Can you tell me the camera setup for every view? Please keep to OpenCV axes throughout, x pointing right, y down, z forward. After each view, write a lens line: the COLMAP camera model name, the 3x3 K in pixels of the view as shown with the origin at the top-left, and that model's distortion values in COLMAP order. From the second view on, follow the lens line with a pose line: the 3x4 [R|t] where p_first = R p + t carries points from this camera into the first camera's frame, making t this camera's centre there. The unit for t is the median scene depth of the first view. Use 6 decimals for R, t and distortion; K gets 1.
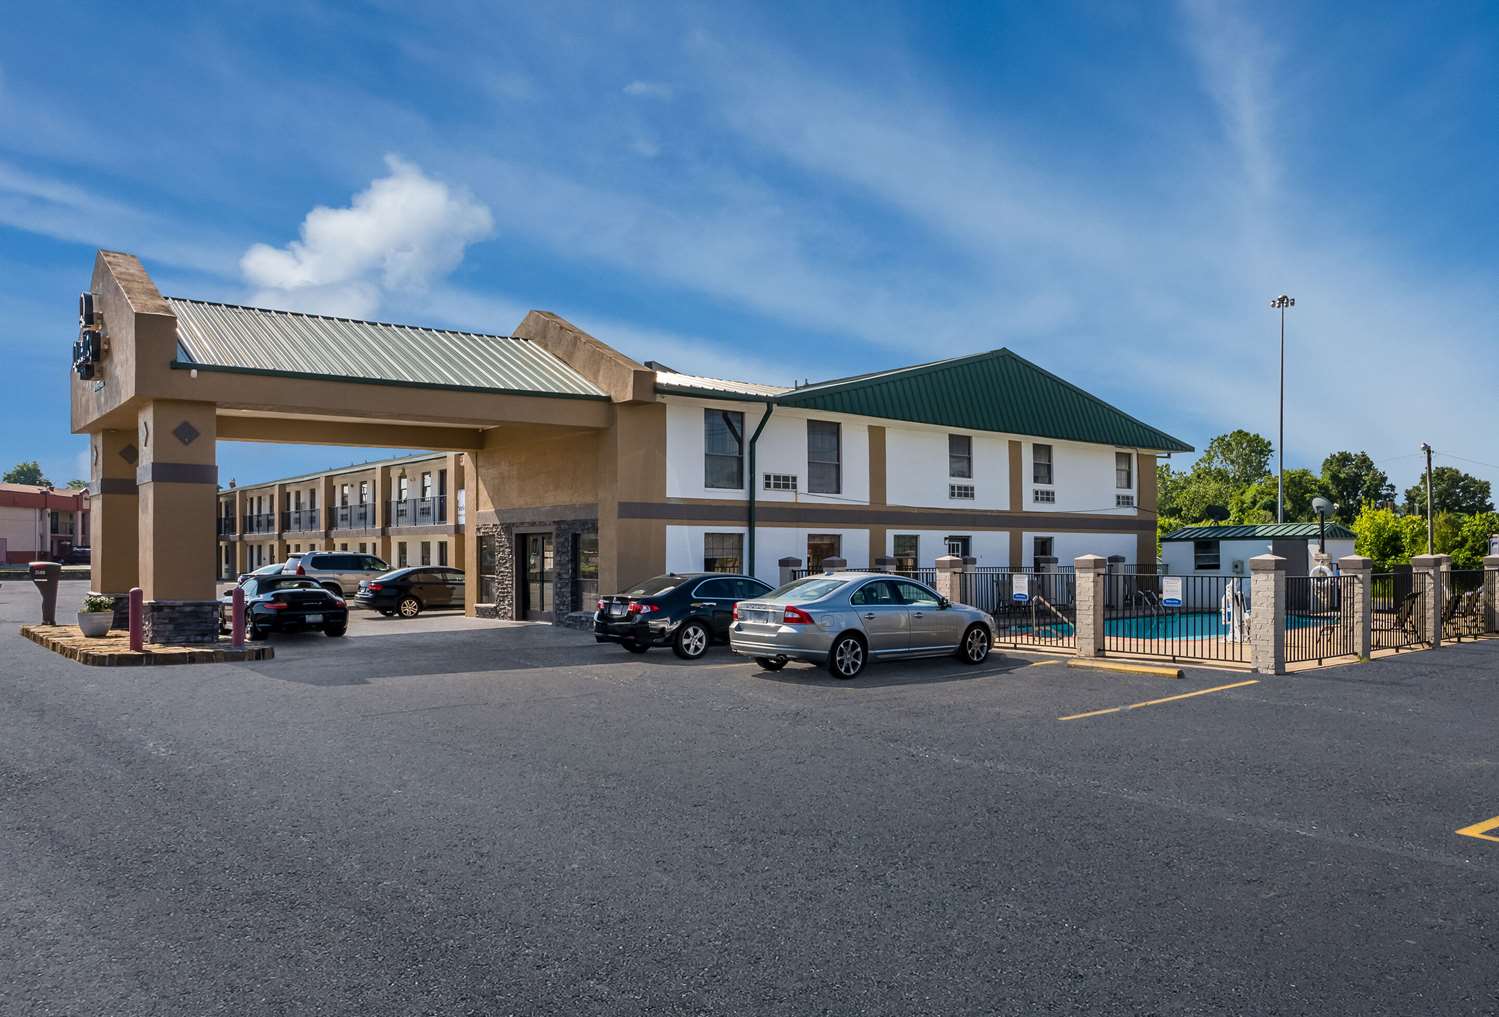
lens RADIAL K [[1009.8, 0, 781.7], [0, 1009.8, 547.4], [0, 0, 1]] dist [0.007485, 0.003283]
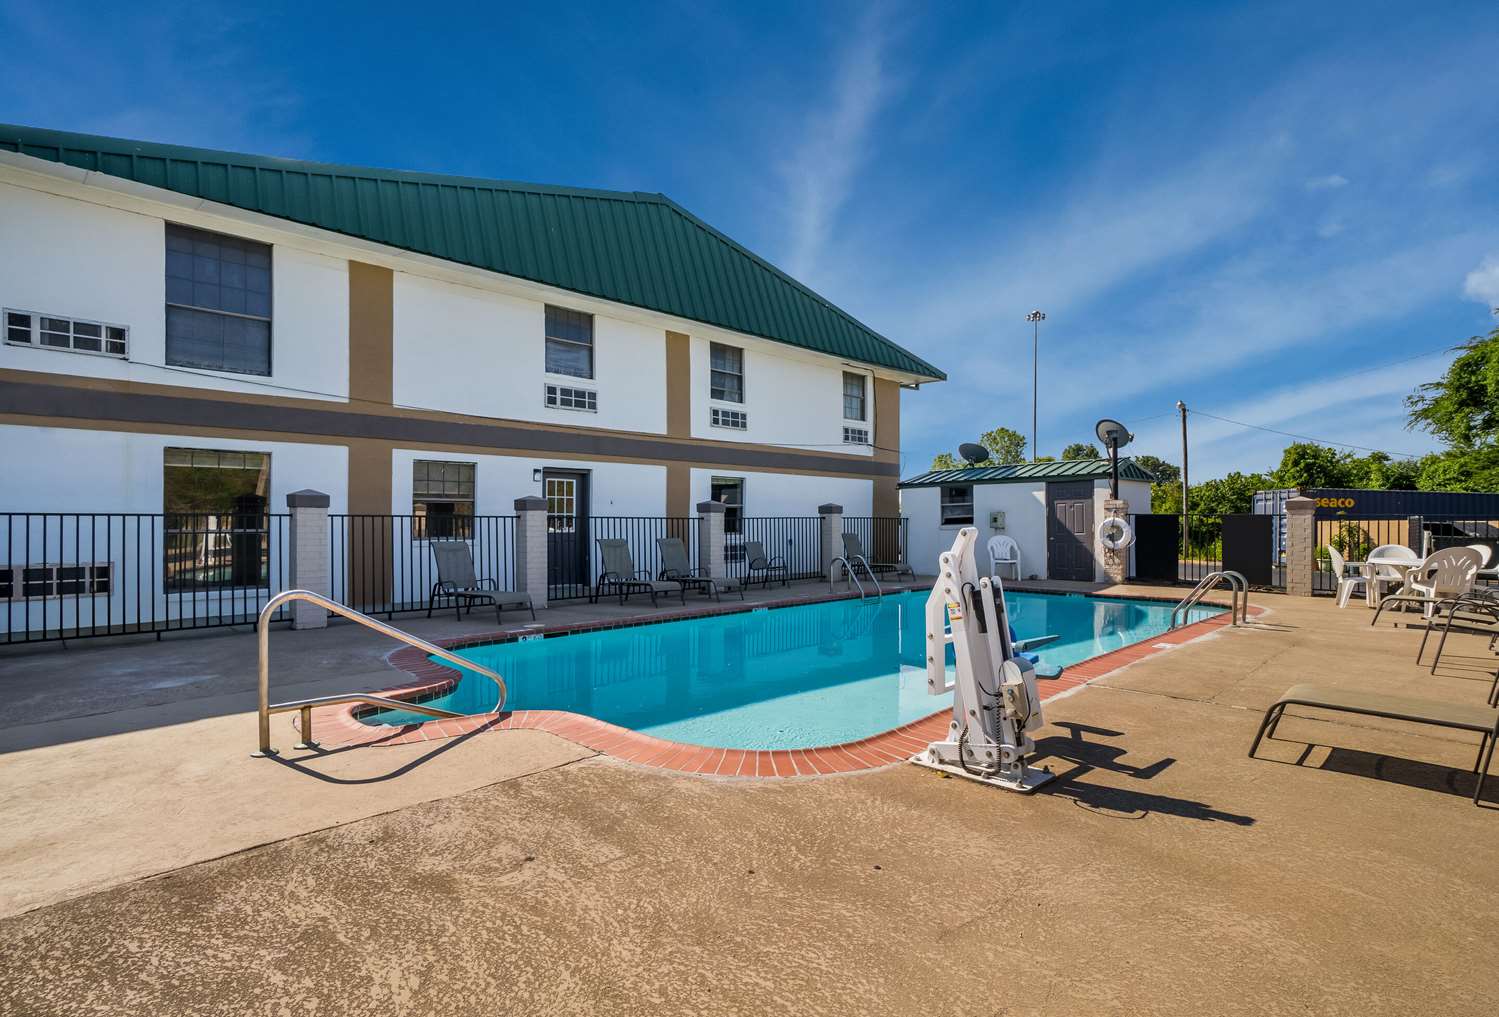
lens RADIAL K [[704.0, 0, 739.6], [0, 704.0, 518.0], [0, 0, 1]] dist [-0.015858, 0.001327]
pose [[0.997806, 0.002053, 0.066168, 0.239170], [-0.002105, 0.999998, 0.000709, 0.017864], [-0.066166, -0.000847, 0.997808, 0.522227]]
